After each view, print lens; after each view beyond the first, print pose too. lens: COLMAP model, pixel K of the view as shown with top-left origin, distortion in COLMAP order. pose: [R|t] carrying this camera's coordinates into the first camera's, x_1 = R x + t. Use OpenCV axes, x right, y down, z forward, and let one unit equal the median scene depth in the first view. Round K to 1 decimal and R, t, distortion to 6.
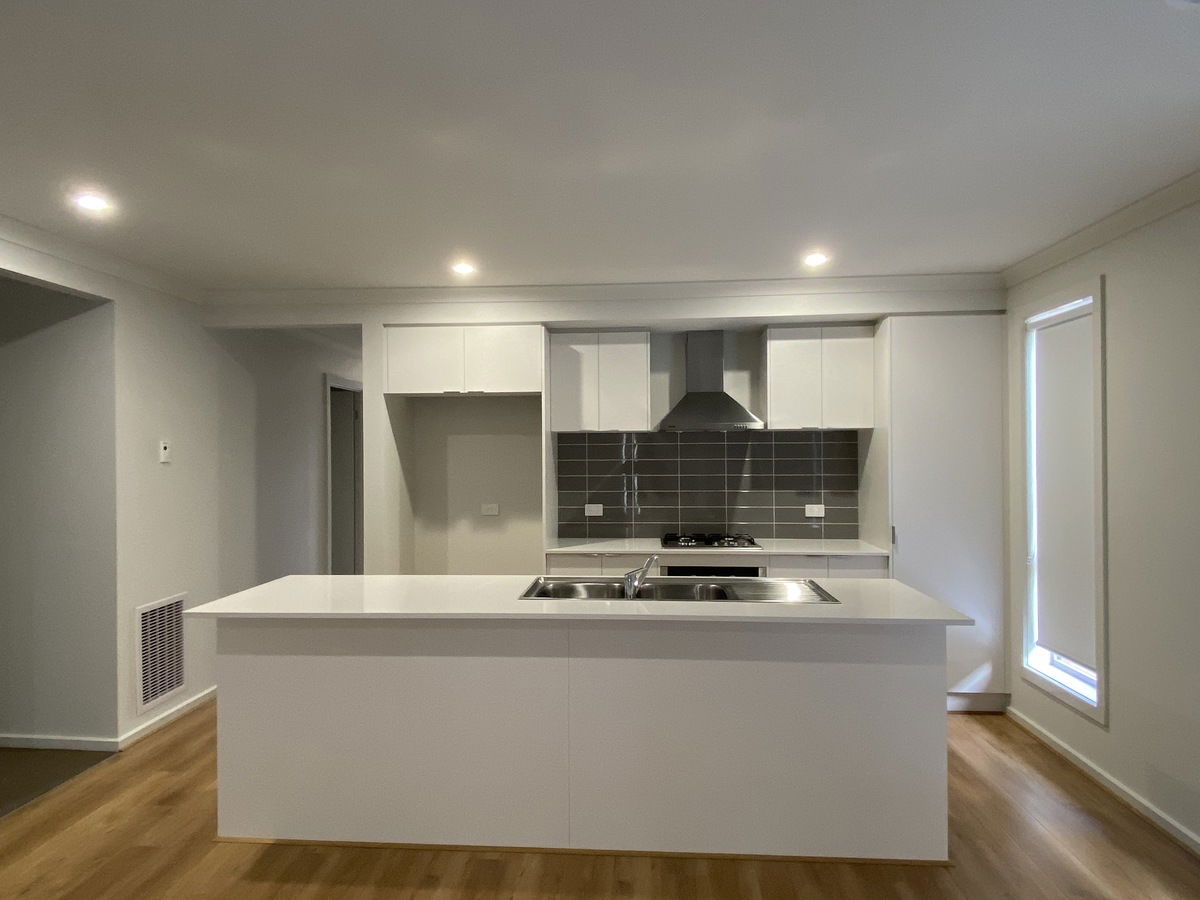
lens RADIAL K [[742.6, 0, 598.1], [0, 742.6, 453.9], [0, 0, 1]] dist [-0.001266, -0.000256]
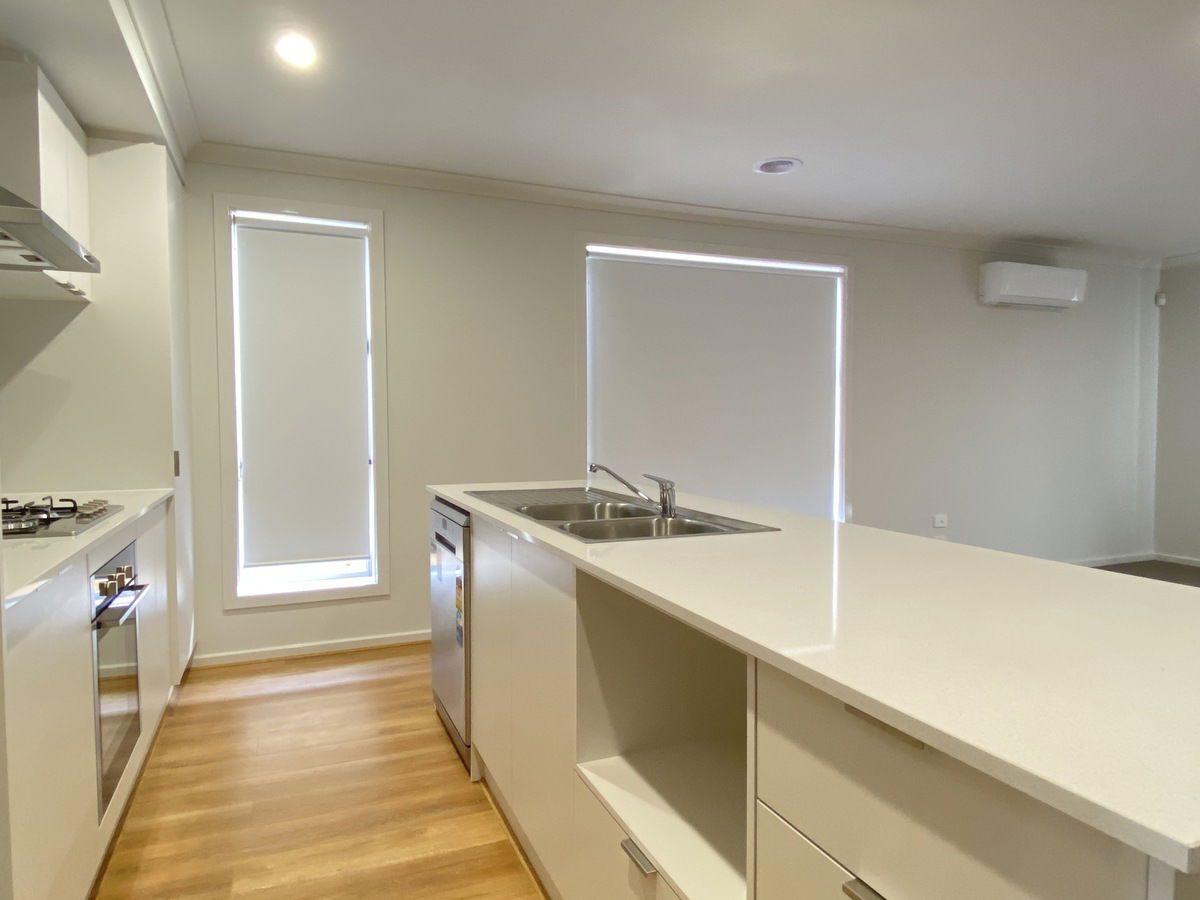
lens RADIAL K [[742.6, 0, 598.8], [0, 742.6, 449.8], [0, 0, 1]] dist [-0.001266, -0.000256]
pose [[-0.447573, -0.031698, 0.893686, -0.431668], [-0.005347, 0.999449, 0.032771, 0.075637], [-0.894232, 0.009889, -0.447495, 1.013947]]
